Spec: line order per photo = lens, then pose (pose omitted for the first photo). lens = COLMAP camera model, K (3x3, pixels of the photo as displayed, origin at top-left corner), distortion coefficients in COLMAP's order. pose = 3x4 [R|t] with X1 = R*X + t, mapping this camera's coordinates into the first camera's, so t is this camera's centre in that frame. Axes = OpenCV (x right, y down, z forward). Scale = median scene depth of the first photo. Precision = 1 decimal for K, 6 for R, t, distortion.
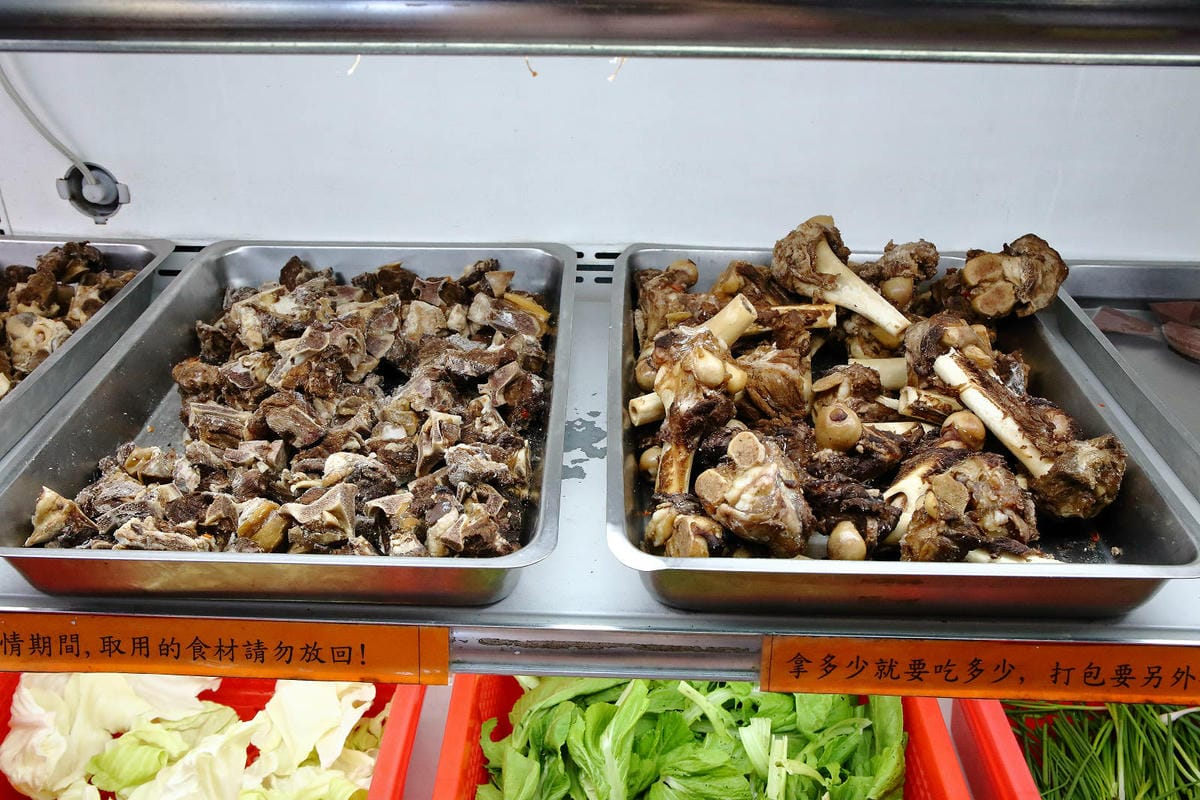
lens RADIAL K [[1011.5, 0, 600.0], [0, 1011.5, 400.0], [0, 0, 1]] dist [-0.052714, 0.000369]
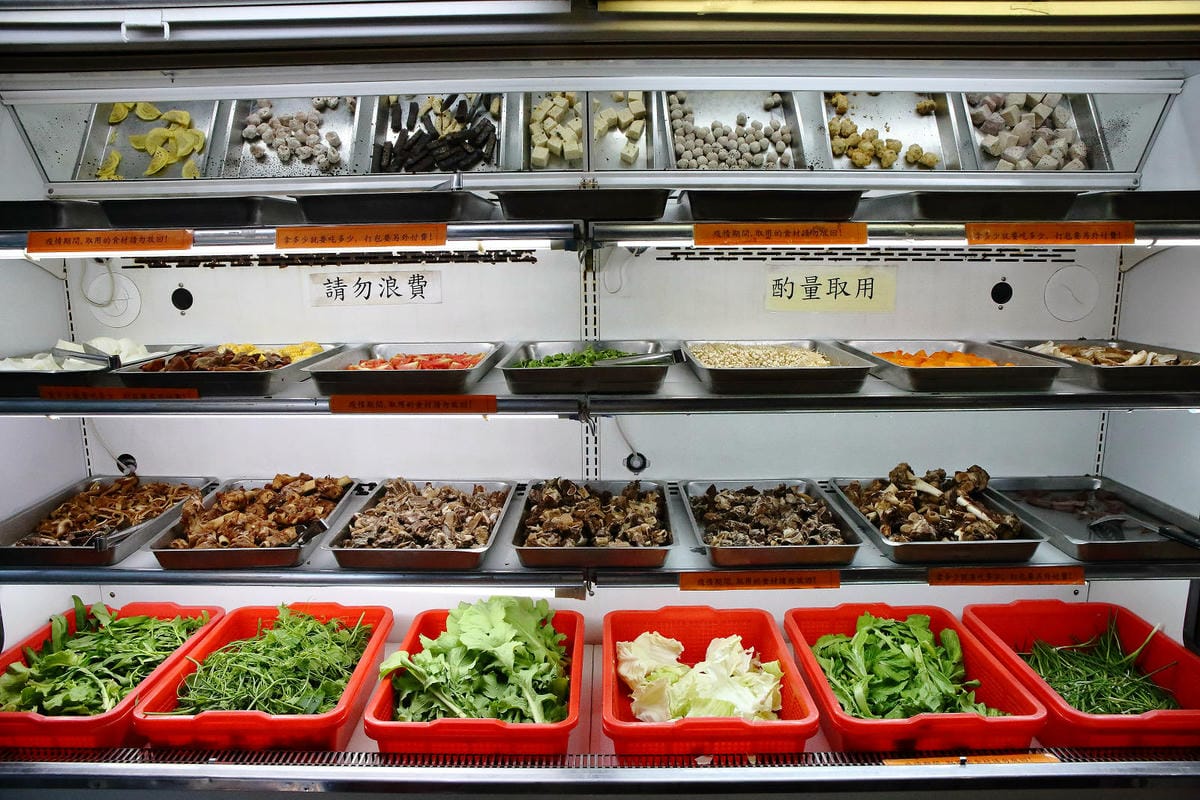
lens RADIAL K [[788.1, 0, 600.0], [0, 788.1, 400.0], [0, 0, 1]] dist [0.000400, 0.005671]
pose [[0.999476, -0.024037, 0.021667, -0.785124], [0.029869, 0.942872, -0.331813, 0.422100], [-0.012454, 0.332287, 0.943096, -1.366678]]
